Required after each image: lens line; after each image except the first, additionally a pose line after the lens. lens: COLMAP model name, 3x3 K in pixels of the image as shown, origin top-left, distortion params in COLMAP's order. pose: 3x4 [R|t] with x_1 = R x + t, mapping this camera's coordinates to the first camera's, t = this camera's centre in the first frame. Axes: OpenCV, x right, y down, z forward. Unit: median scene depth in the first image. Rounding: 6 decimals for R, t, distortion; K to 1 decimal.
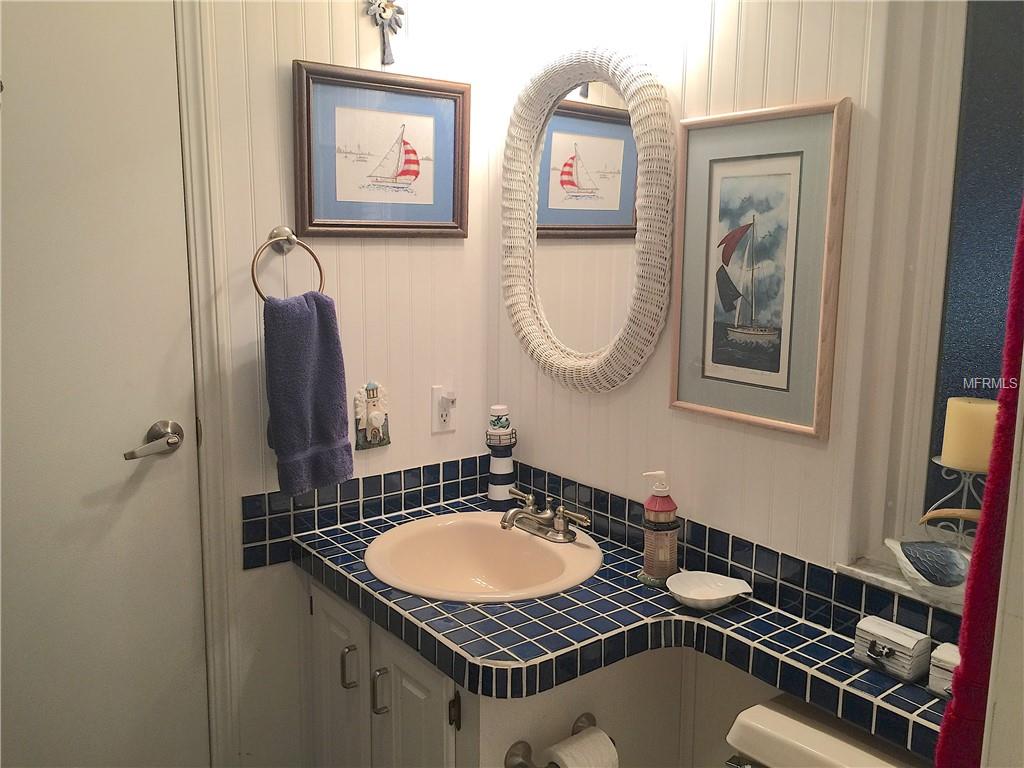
lens RADIAL K [[874.1, 0, 513.1], [0, 874.1, 383.3], [0, 0, 1]] dist [0.048235, -0.074978]
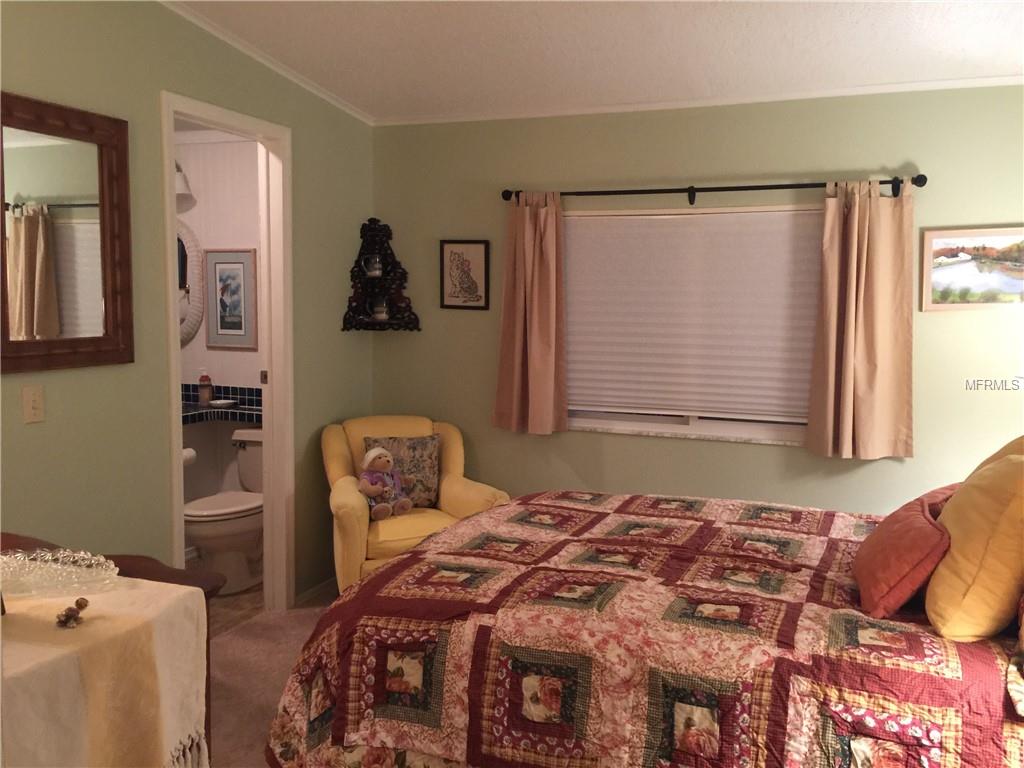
lens RADIAL K [[874.1, 0, 512.9], [0, 874.1, 381.0], [0, 0, 1]] dist [0.048235, -0.074978]
pose [[0.853342, -0.045749, 0.519340, -0.500633], [0.079463, 0.995917, -0.042837, 0.371903], [-0.515260, 0.077823, 0.853493, -2.127092]]
